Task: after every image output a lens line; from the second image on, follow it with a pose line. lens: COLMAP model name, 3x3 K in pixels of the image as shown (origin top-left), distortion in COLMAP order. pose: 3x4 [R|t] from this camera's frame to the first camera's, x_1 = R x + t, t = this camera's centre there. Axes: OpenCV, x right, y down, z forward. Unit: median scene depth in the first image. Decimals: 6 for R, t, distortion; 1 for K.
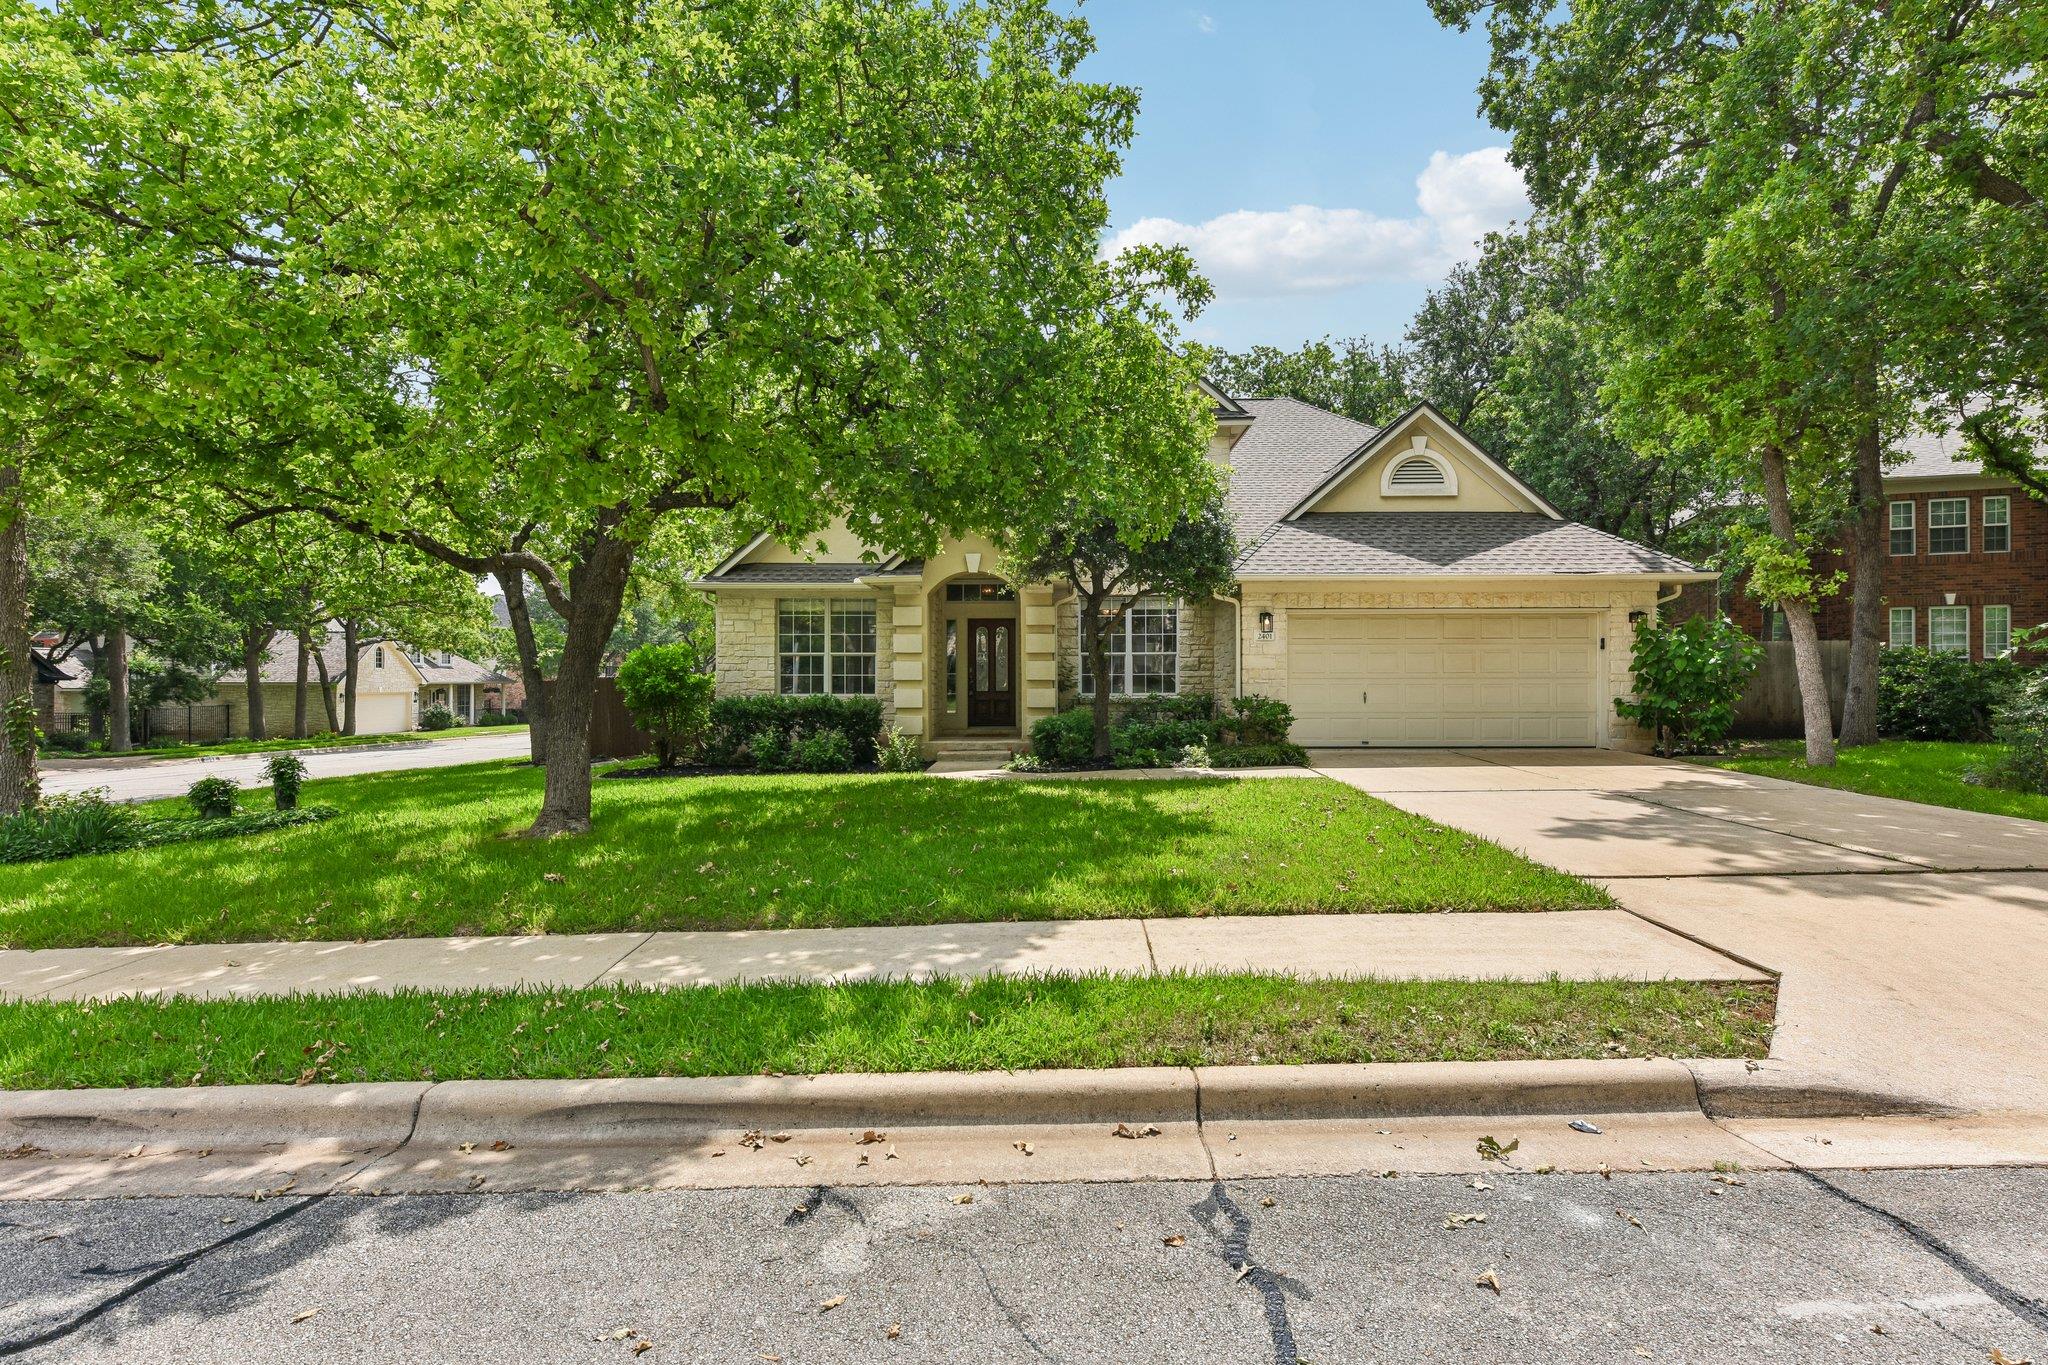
lens RADIAL K [[999.6, 0, 1024.0], [0, 999.6, 682.5], [0, 0, 1]] dist [-0.000526, -0.000013]
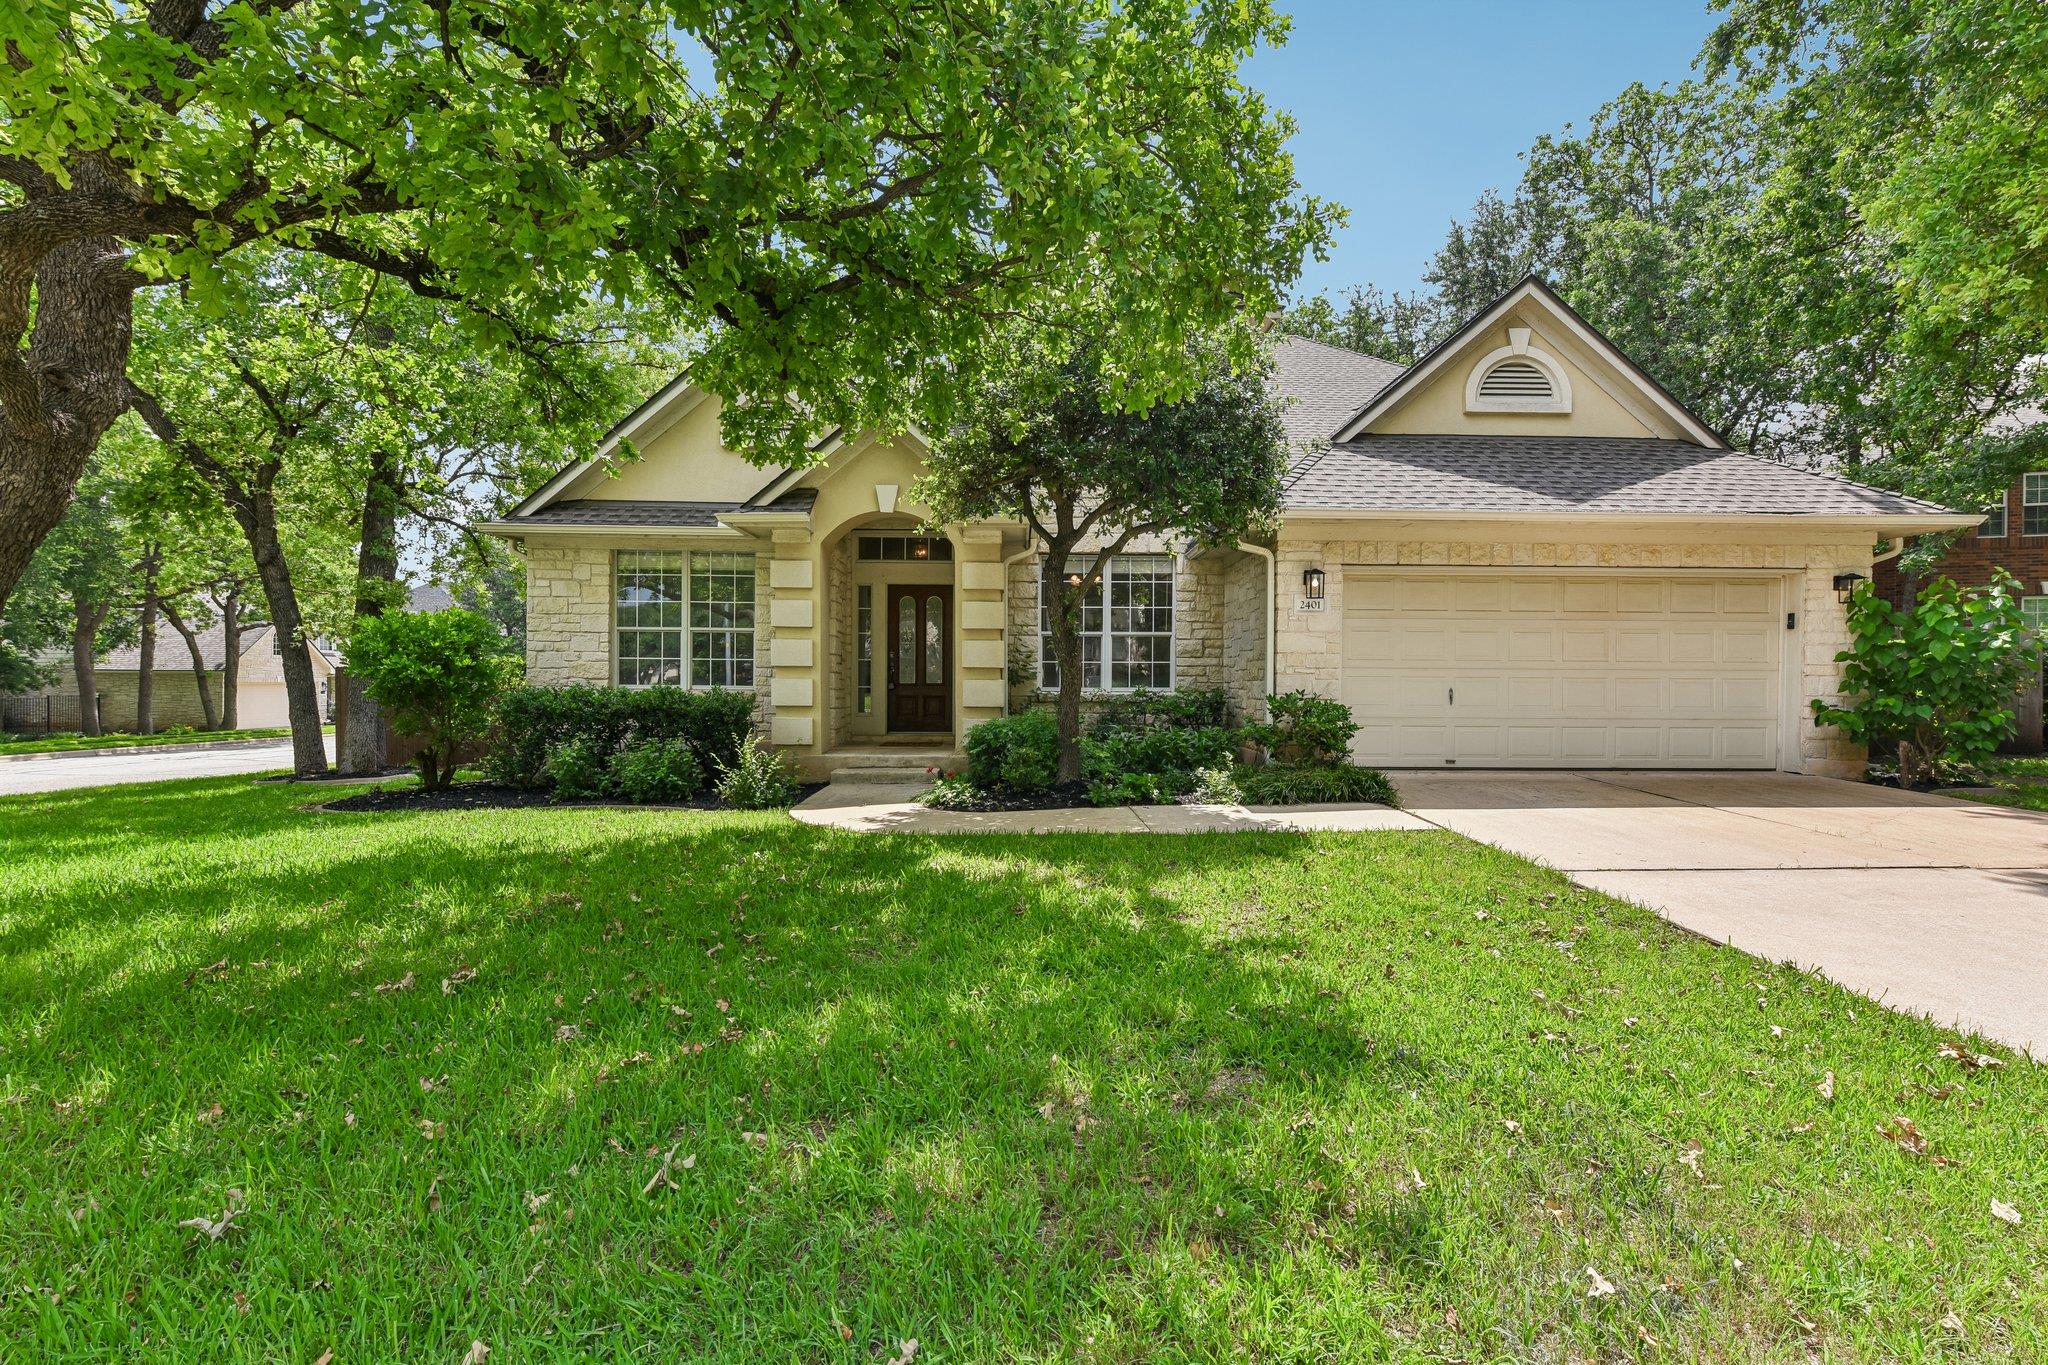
lens RADIAL K [[873.8, 0, 1024.0], [0, 873.8, 682.5], [0, 0, 1]] dist [0.000946, 0.000039]
pose [[0.999585, 0.008284, 0.027577, 0.028964], [-0.008352, 0.999962, 0.002319, 0.006302], [-0.027557, -0.002549, 0.999617, 0.389699]]
